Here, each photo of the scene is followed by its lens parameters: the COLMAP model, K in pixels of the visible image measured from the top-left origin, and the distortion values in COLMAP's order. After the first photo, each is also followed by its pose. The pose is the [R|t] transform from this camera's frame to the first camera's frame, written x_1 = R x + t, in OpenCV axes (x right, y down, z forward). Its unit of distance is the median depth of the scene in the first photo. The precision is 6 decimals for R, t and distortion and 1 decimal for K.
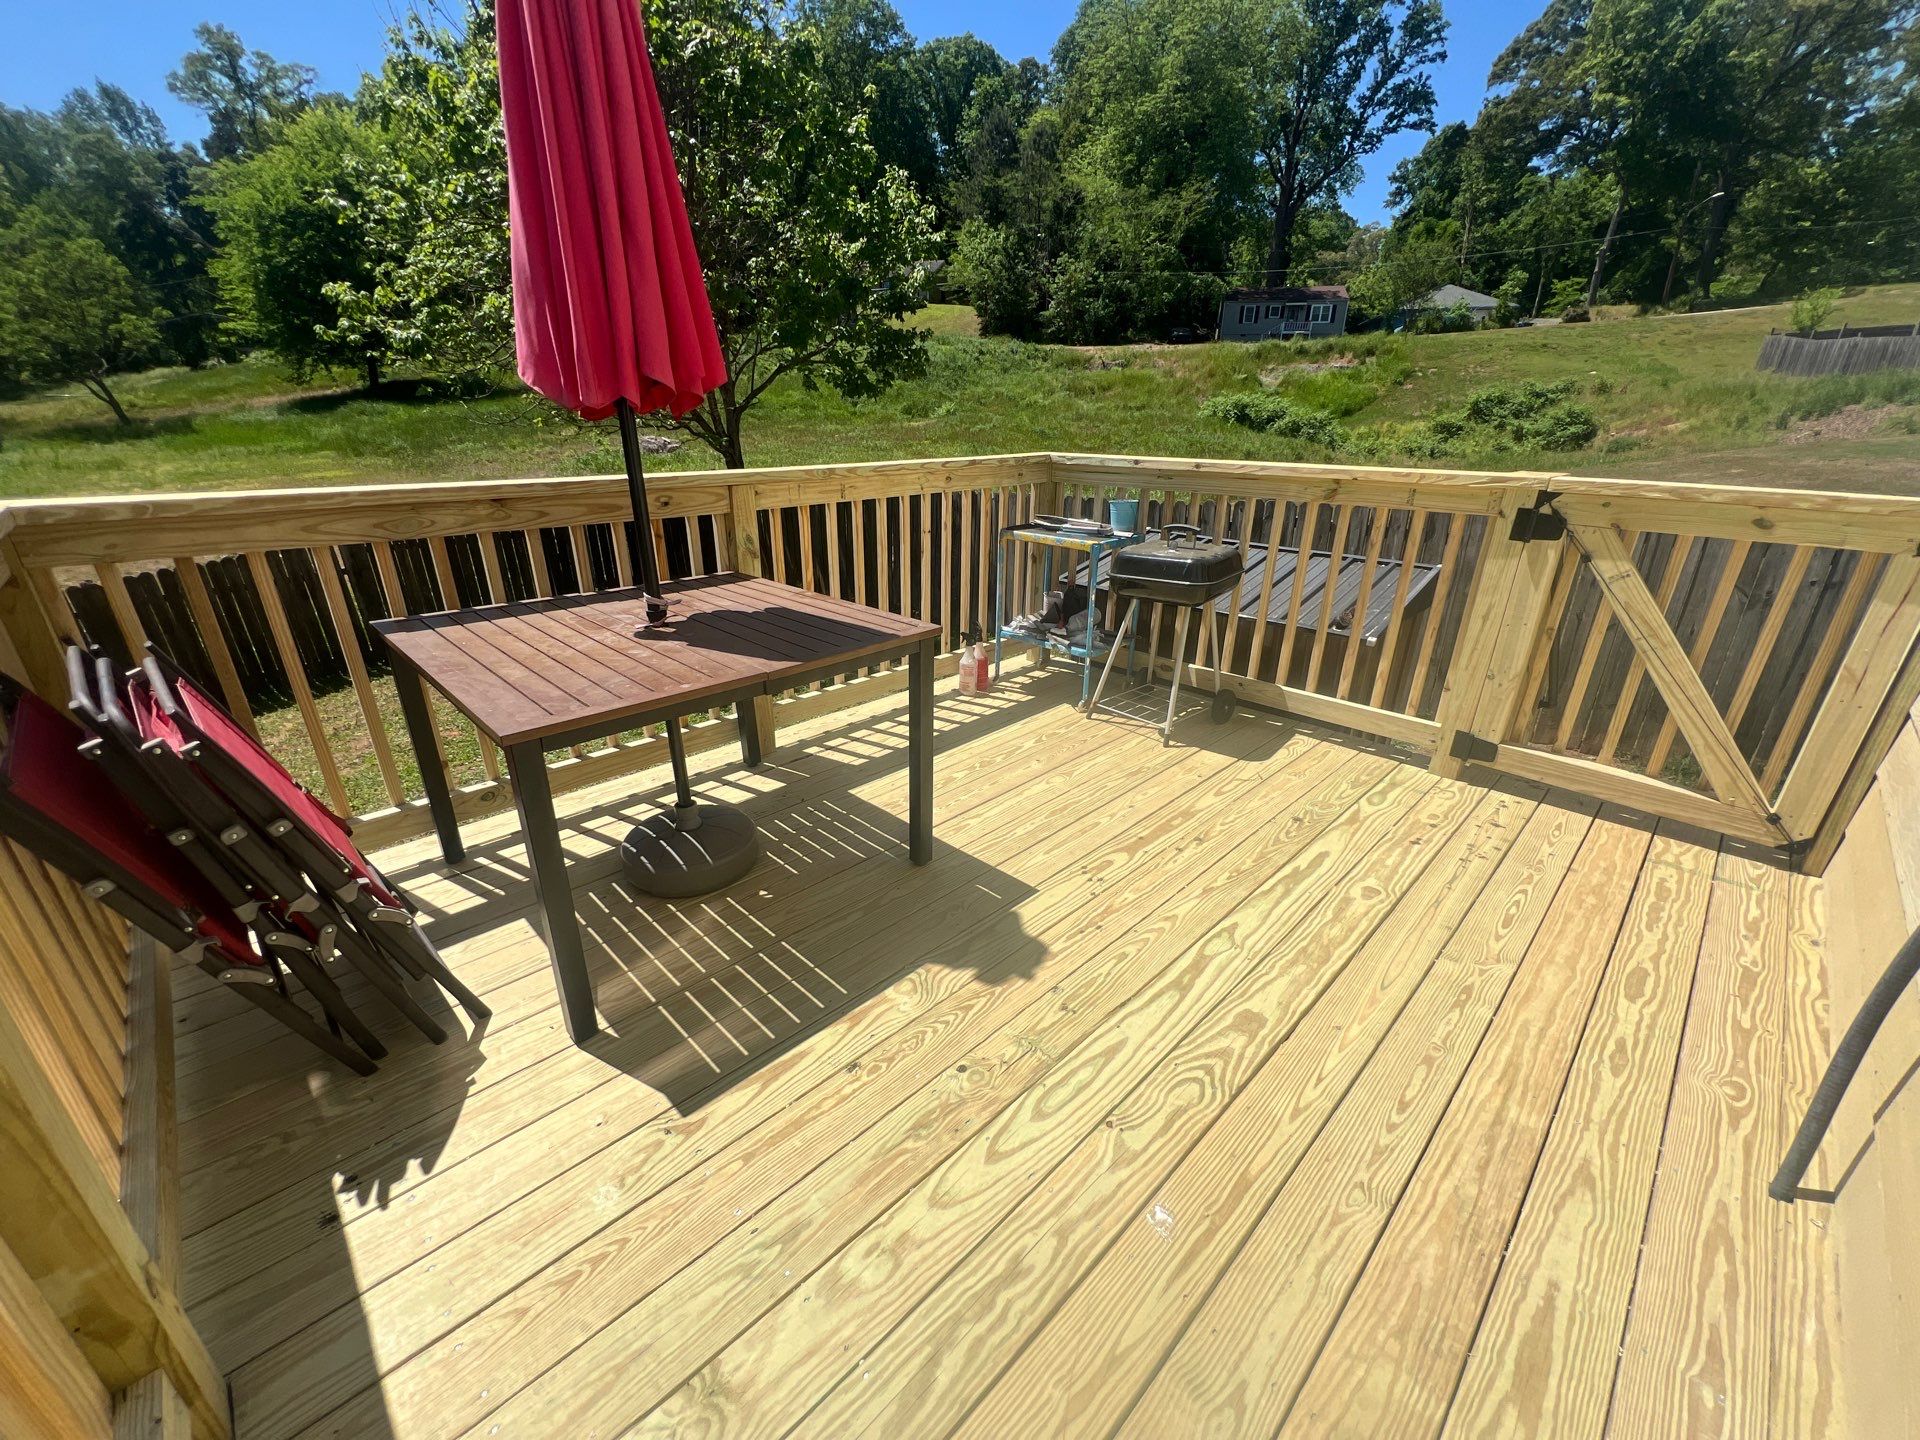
lens RADIAL K [[760.6, 0, 960.0], [0, 760.6, 720.0], [0, 0, 1]] dist [0.000667, -0.000482]
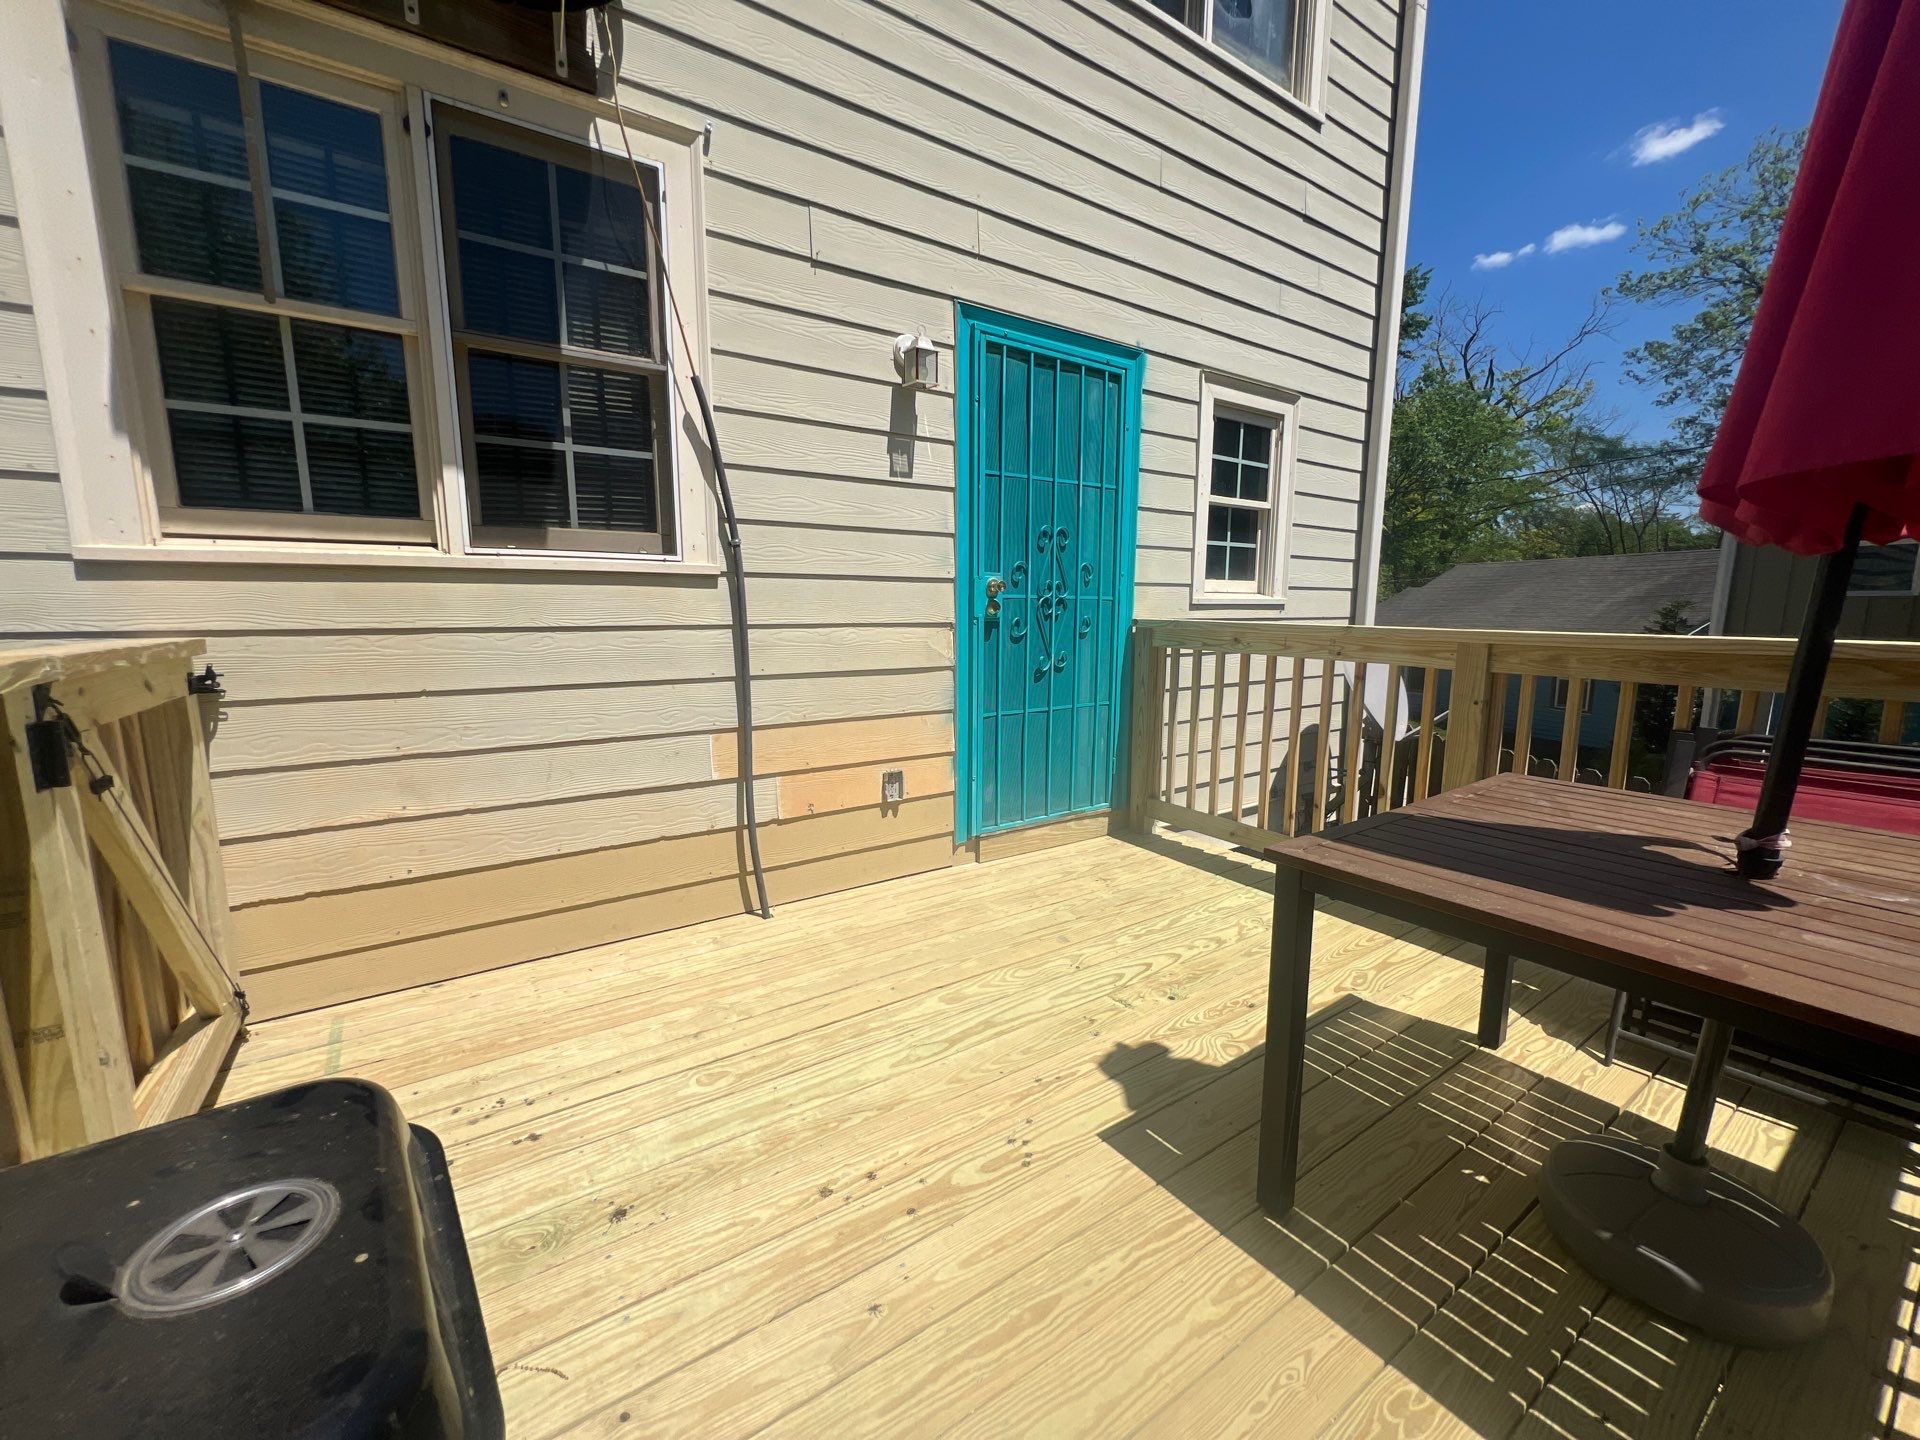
lens RADIAL K [[760.6, 0, 960.0], [0, 760.6, 720.0], [0, 0, 1]] dist [0.000667, -0.000482]
pose [[-0.984699, -0.040109, 0.169586, 0.147679], [0.053734, 0.855851, 0.514423, -0.635420], [-0.165773, 0.515665, -0.840600, 1.692193]]
